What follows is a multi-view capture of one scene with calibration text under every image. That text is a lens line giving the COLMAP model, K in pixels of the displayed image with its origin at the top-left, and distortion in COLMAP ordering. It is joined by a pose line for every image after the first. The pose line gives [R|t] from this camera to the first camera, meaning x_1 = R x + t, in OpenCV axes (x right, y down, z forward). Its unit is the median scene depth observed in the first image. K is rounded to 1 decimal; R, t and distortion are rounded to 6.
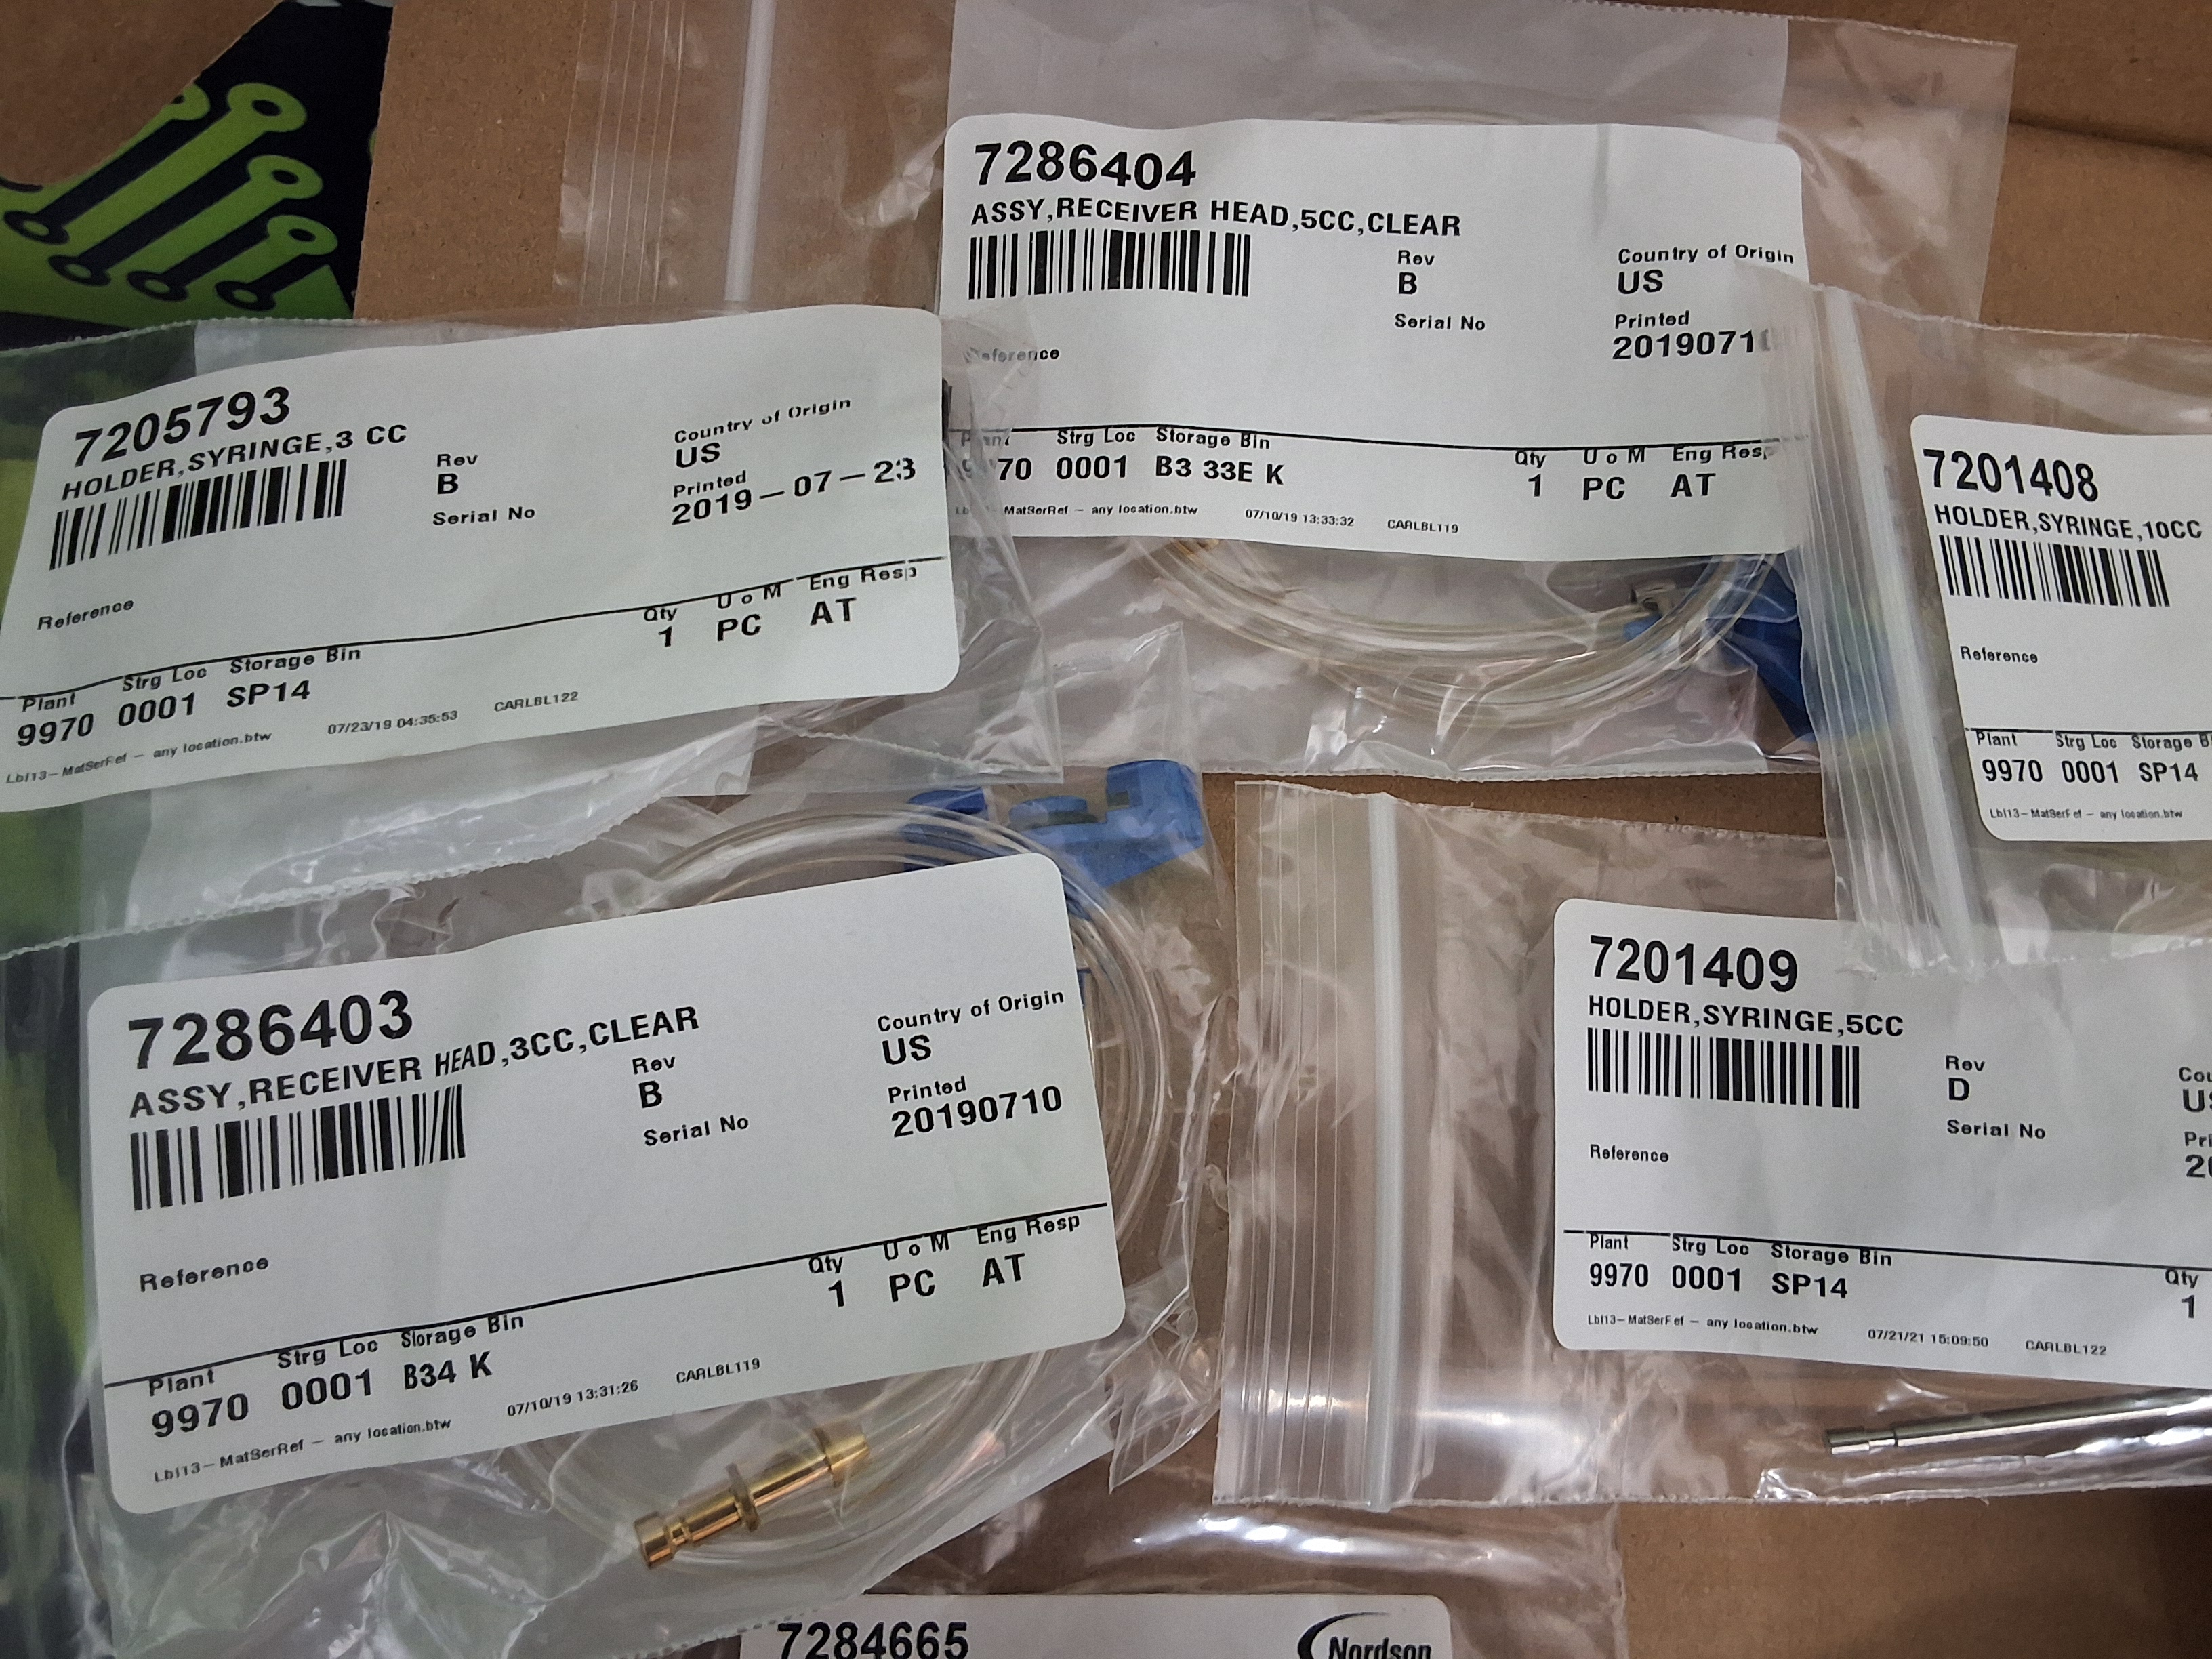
lens RADIAL K [[1842.0, 0, 1114.9], [0, 1842.0, 822.9], [0, 0, 1]] dist [0.050960, -0.118348]
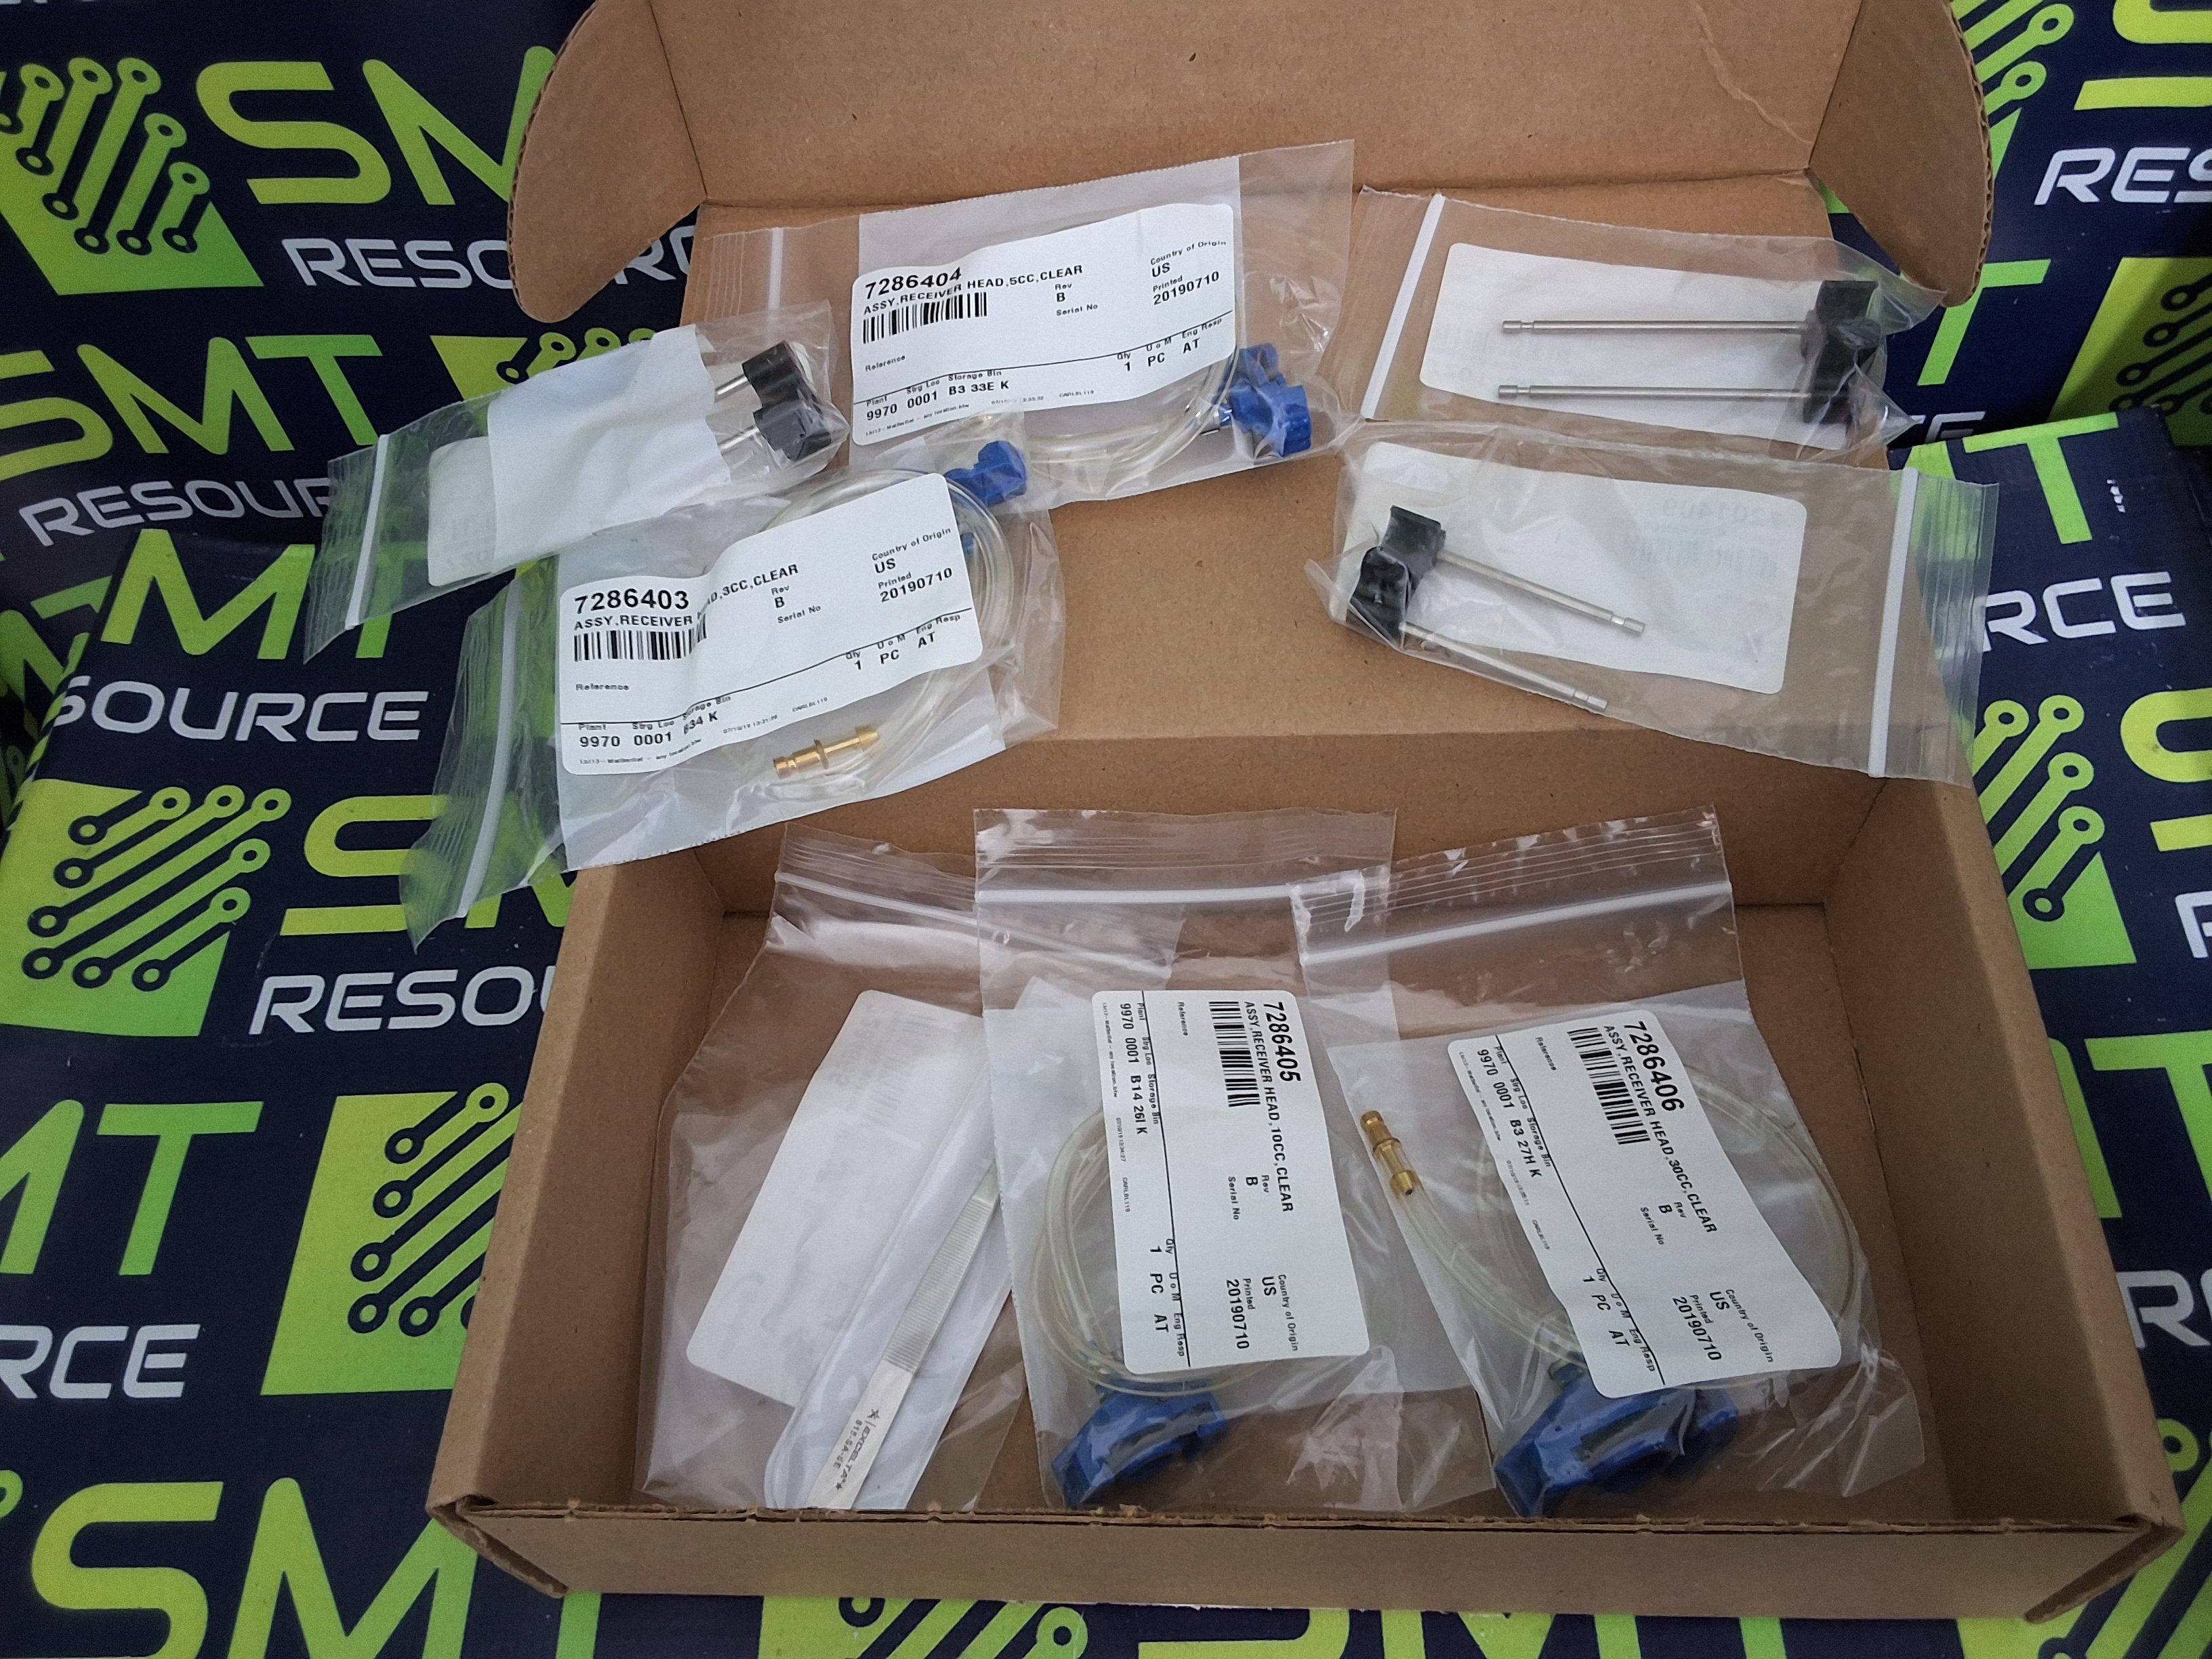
lens RADIAL K [[1842.0, 0, 1081.8], [0, 1842.0, 835.1], [0, 0, 1]] dist [0.050960, -0.118348]
pose [[0.969503, -0.121285, -0.212966, 0.490172], [0.055612, 0.955165, -0.290804, 0.970815], [0.238687, 0.270092, 0.932780, -0.844938]]
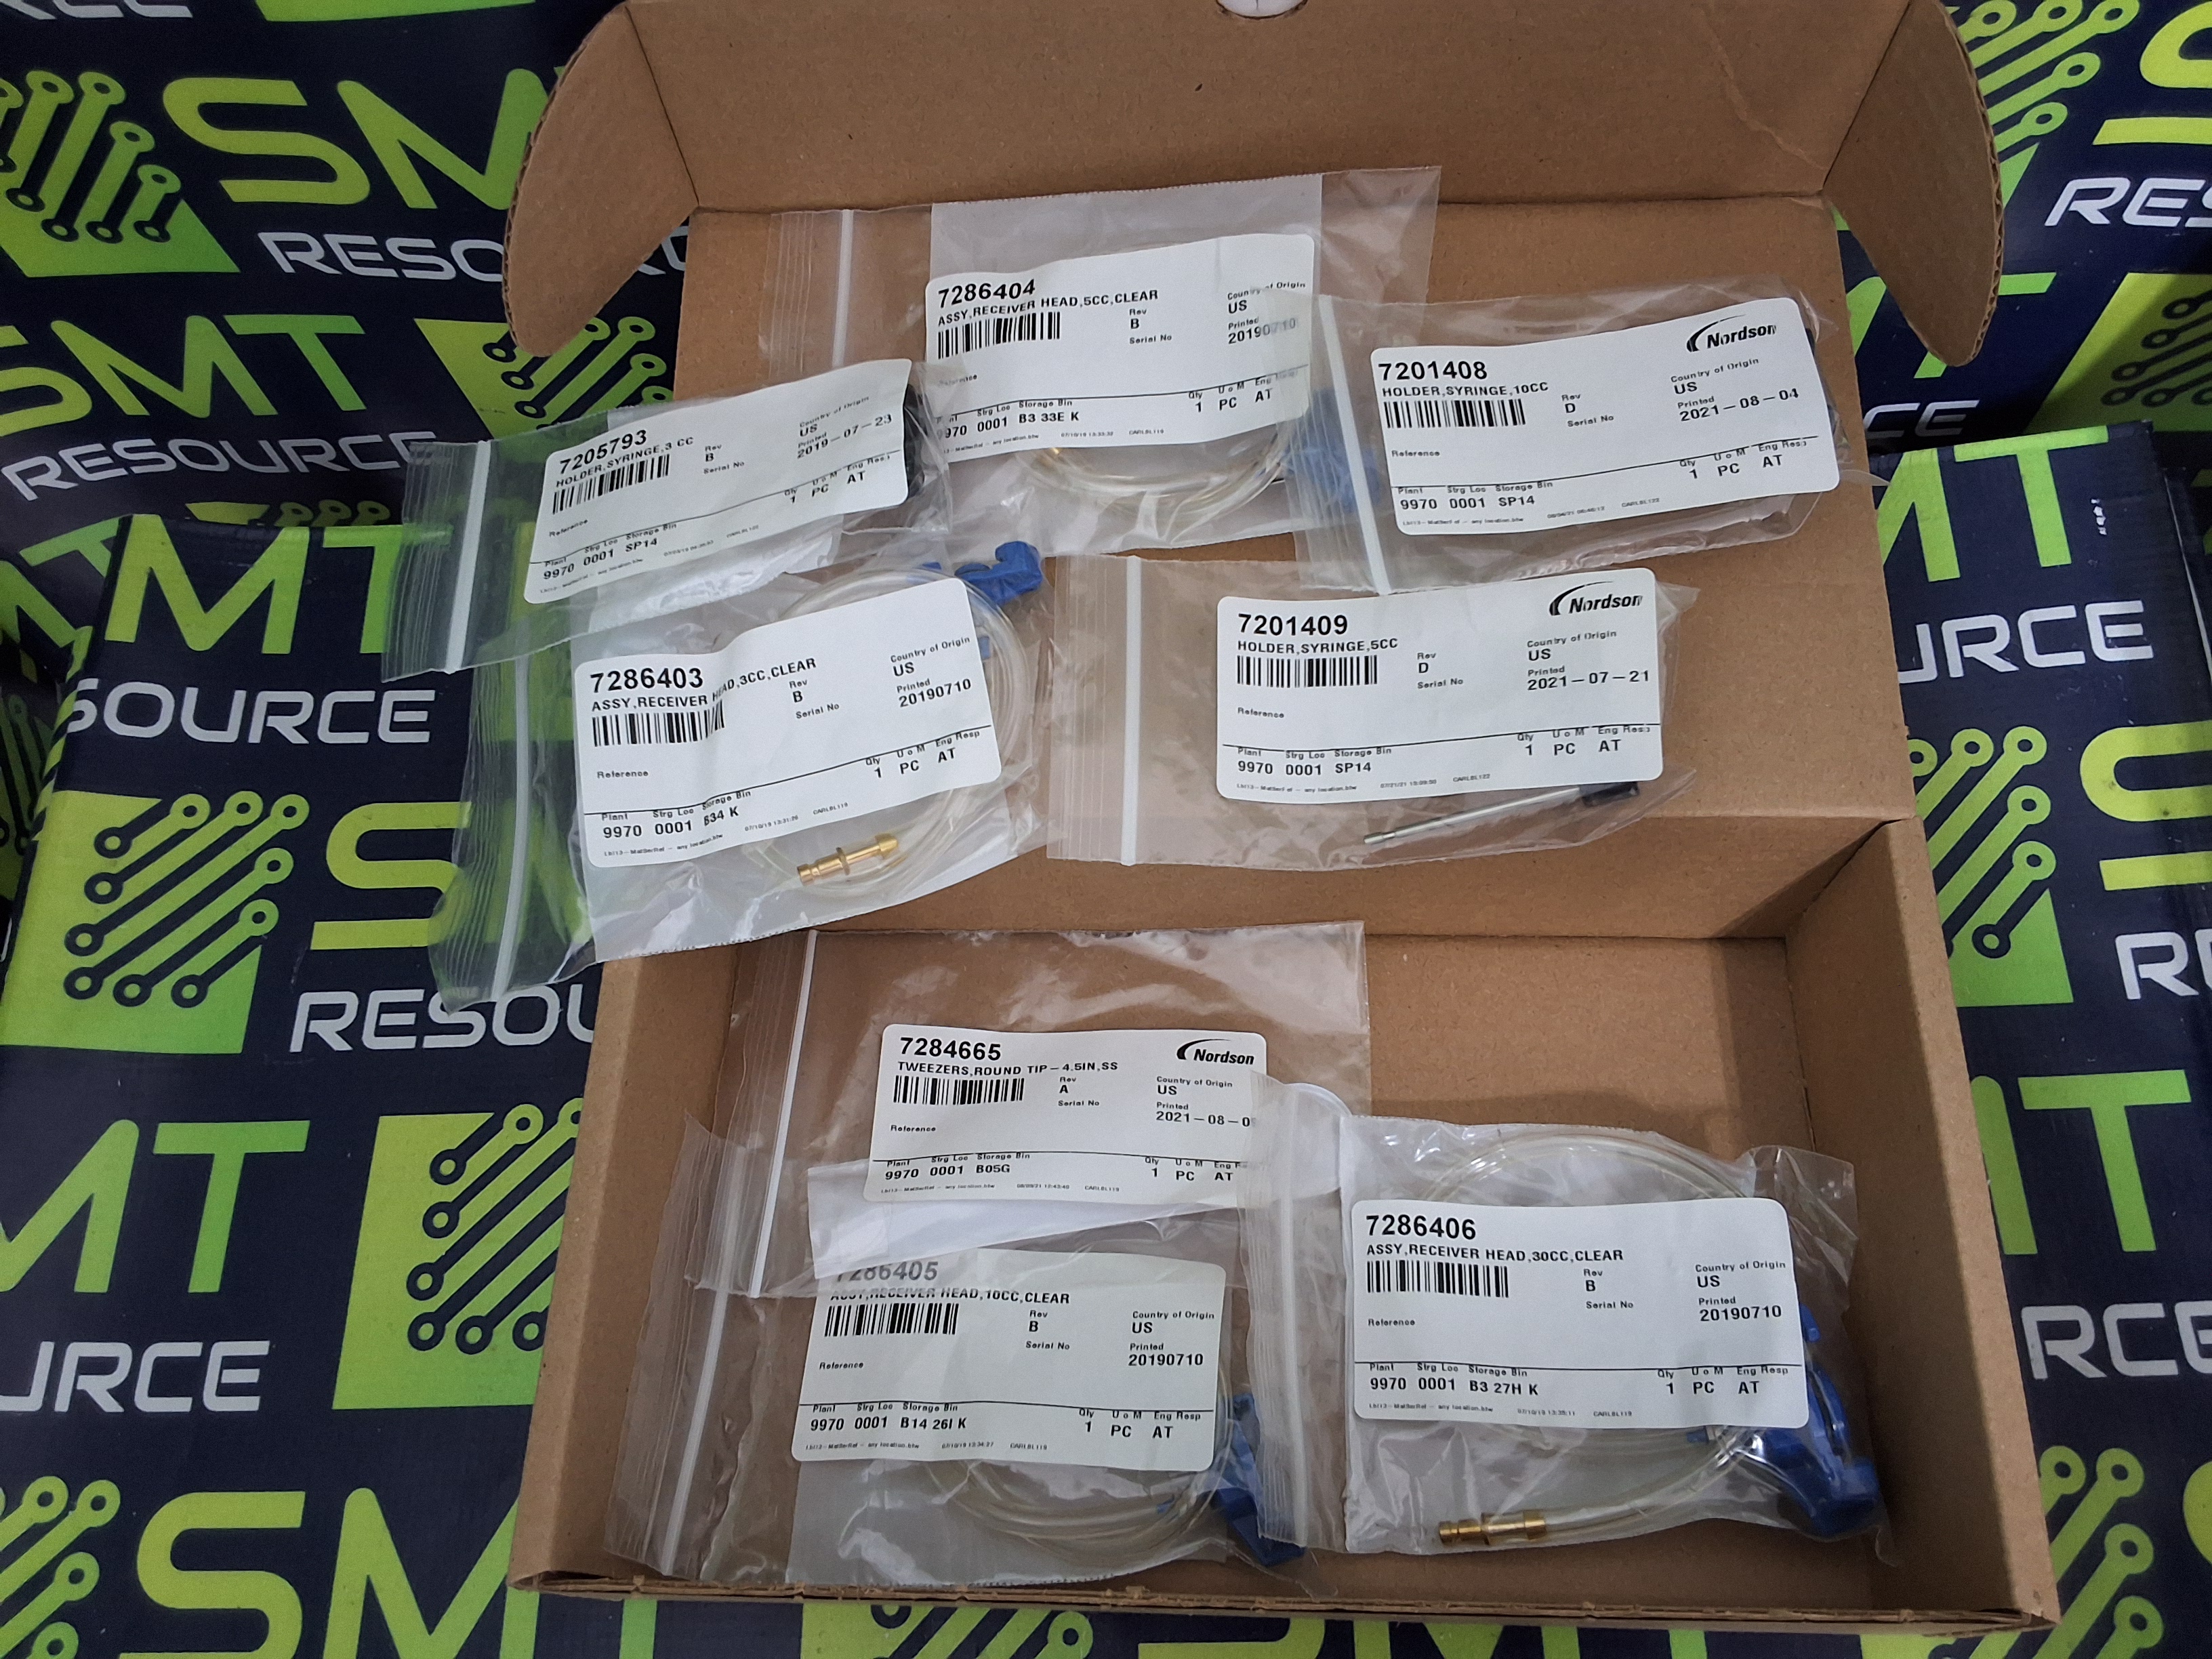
lens RADIAL K [[1842.0, 0, 1083.0], [0, 1842.0, 828.0], [0, 0, 1]] dist [0.050960, -0.118348]
pose [[0.973807, -0.083488, -0.211493, 0.511000], [0.058872, 0.991011, -0.120132, 0.543325], [0.219621, 0.104534, 0.969969, -1.026024]]
